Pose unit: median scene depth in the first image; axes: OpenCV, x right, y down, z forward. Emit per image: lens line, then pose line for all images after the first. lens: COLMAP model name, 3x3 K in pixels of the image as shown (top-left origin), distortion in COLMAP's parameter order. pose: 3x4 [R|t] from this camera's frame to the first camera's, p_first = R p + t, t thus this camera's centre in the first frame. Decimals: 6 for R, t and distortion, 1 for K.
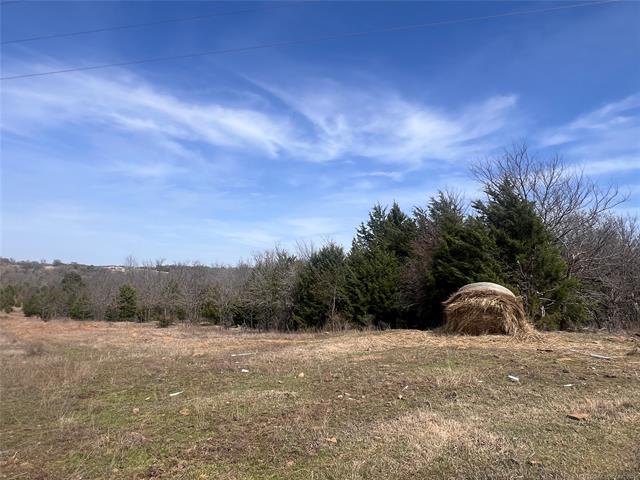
lens RADIAL K [[356.6, 0, 320.0], [0, 356.6, 240.0], [0, 0, 1]] dist [-0.000598, -0.003188]
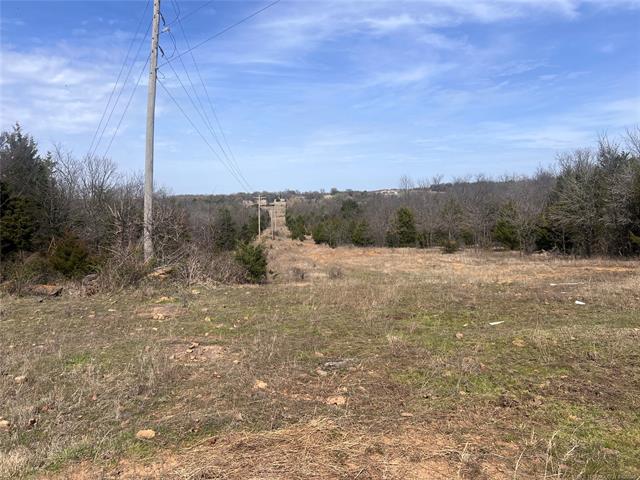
lens RADIAL K [[409.9, 0, 320.0], [0, 409.9, 240.0], [0, 0, 1]] dist [-0.003942, -0.005276]
pose [[0.848360, -0.024589, -0.528849, -0.173991], [0.114345, 0.983854, 0.137683, 0.037454], [0.516925, -0.177276, 0.837474, -0.005995]]
